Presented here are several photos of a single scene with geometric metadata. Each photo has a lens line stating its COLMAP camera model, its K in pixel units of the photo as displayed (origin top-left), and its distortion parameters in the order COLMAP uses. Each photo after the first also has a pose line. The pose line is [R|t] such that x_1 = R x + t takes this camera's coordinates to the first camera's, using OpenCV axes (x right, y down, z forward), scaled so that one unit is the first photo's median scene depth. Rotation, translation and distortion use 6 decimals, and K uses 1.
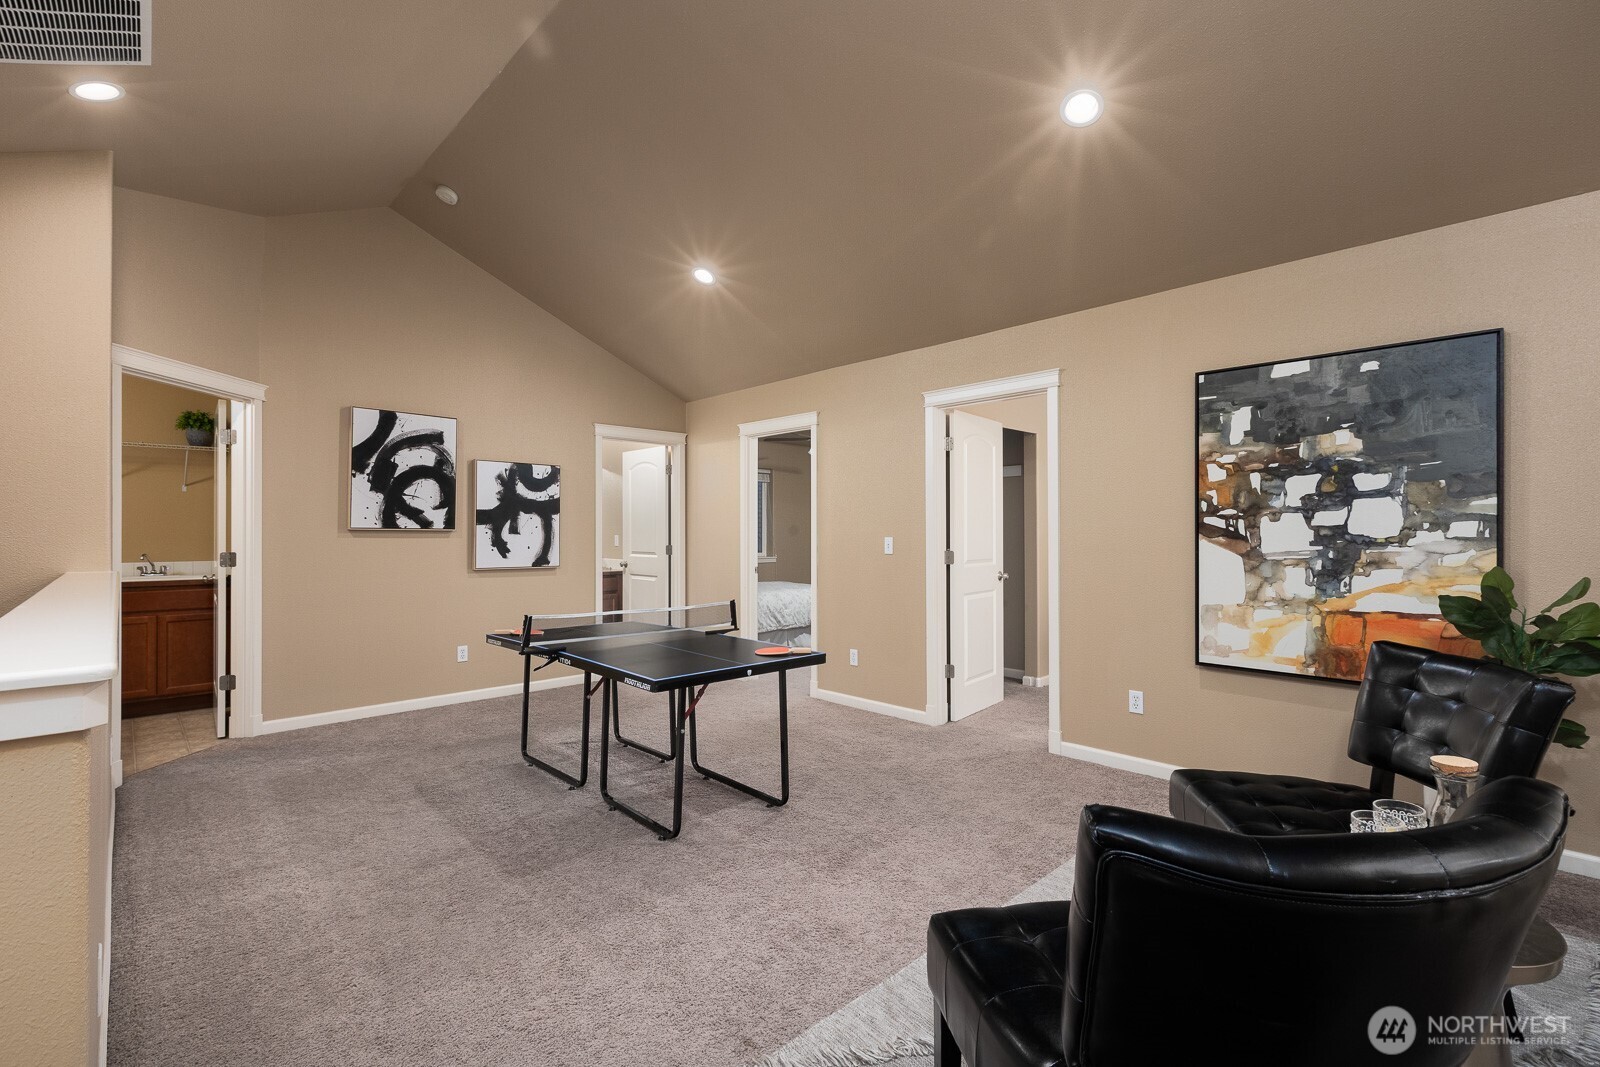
lens RADIAL K [[723.4, 0, 804.9], [0, 723.4, 547.0], [0, 0, 1]] dist [-0.004087, -0.000409]
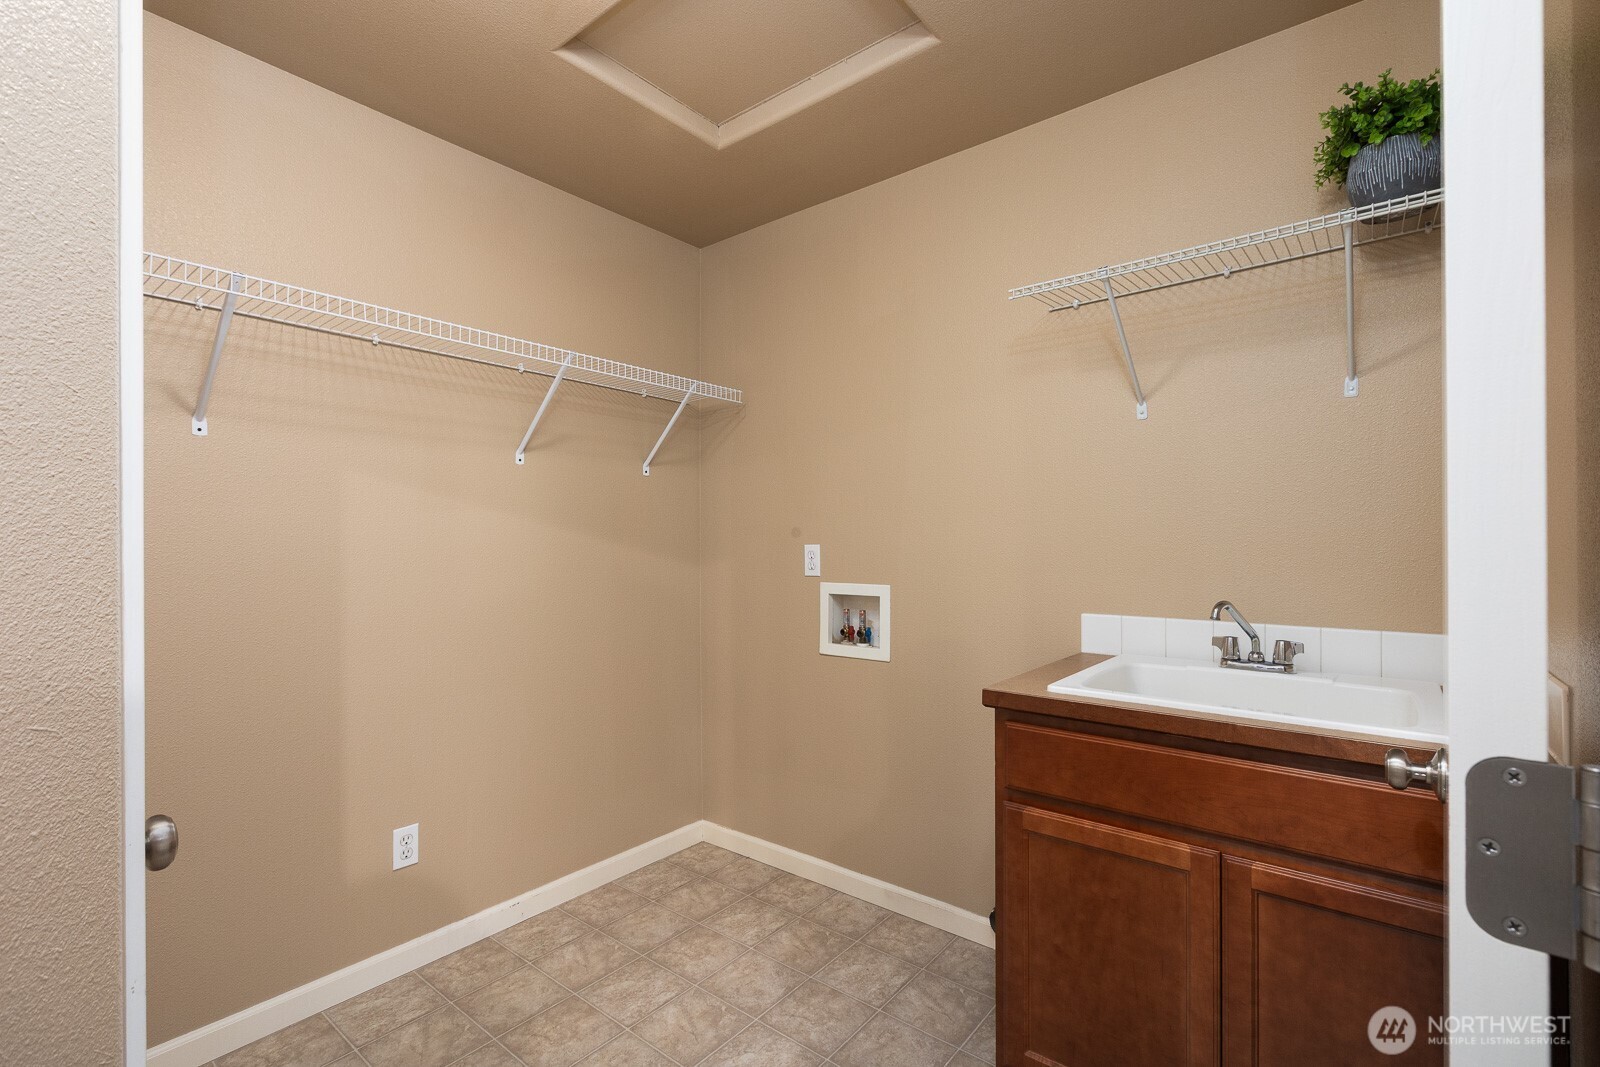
lens RADIAL K [[723.4, 0, 804.9], [0, 723.4, 547.0], [0, 0, 1]] dist [-0.004087, -0.000409]
pose [[0.149027, -0.007255, -0.988806, -0.657419], [-0.005301, 0.999953, -0.008136, -0.011335], [0.988819, 0.006454, 0.148982, 0.804233]]
